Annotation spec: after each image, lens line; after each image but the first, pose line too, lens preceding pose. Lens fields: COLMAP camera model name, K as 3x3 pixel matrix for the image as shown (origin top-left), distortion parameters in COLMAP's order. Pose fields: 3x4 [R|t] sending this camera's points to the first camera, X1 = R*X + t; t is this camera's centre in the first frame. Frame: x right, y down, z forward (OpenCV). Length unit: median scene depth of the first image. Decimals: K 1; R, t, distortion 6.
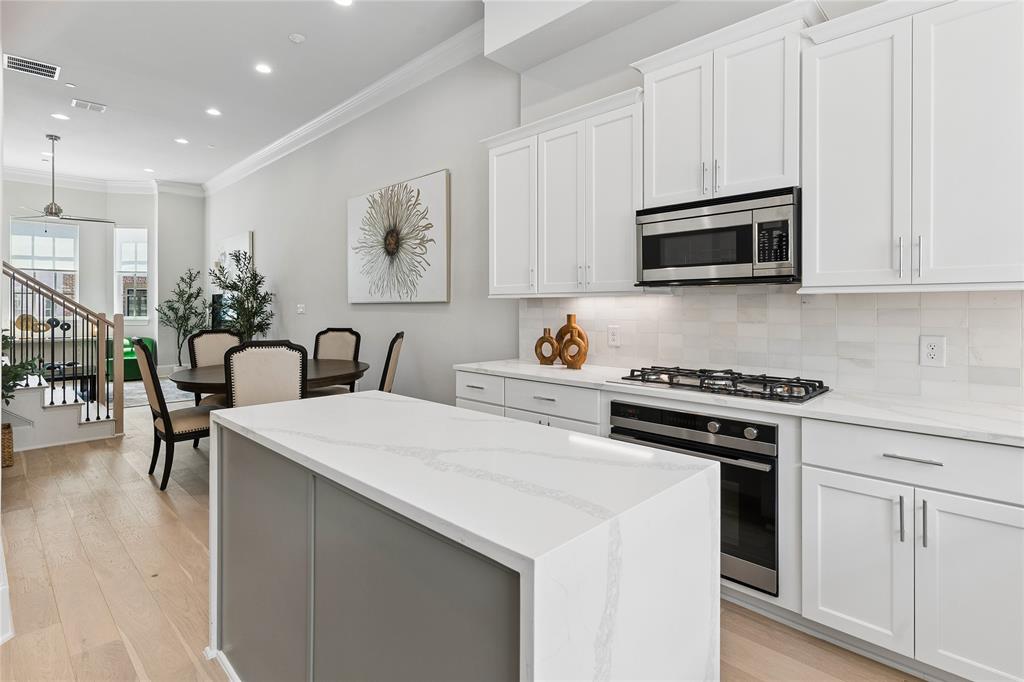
lens RADIAL K [[505.1, 0, 511.7], [0, 505.1, 310.2], [0, 0, 1]] dist [-0.000181, 0.000230]
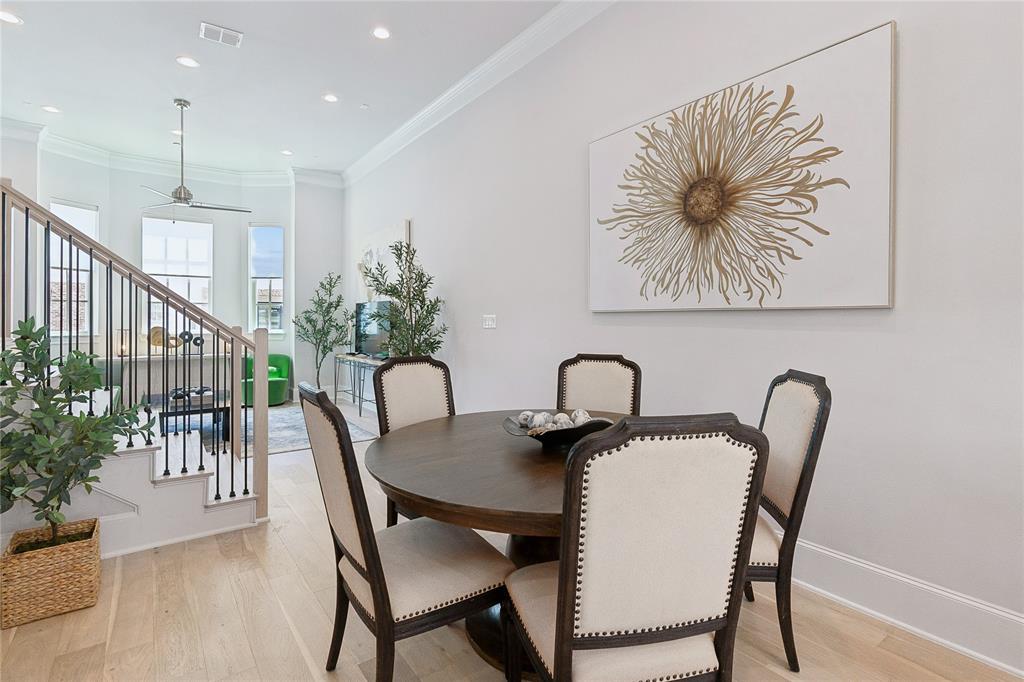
lens RADIAL K [[496.3, 0, 503.9], [0, 496.3, 325.4], [0, 0, 1]] dist [-0.001036, 0.000230]
pose [[0.982894, 0.004314, -0.184121, -0.318017], [-0.003422, 0.999981, 0.005161, -0.000592], [0.184140, -0.004443, 0.982890, 0.388155]]
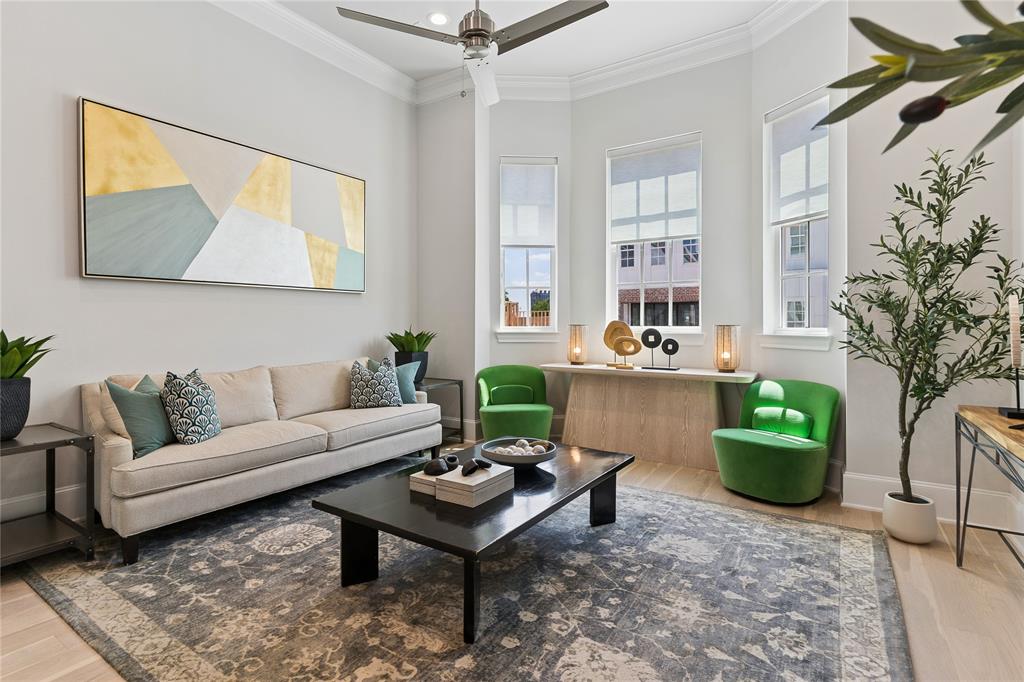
lens RADIAL K [[496.3, 0, 503.9], [0, 496.3, 325.4], [0, 0, 1]] dist [-0.001036, 0.000230]
pose [[0.177876, 0.006758, -0.984030, -0.644513], [-0.001431, 0.999977, 0.006609, 0.013311], [0.984052, 0.000232, 0.177881, 1.117292]]
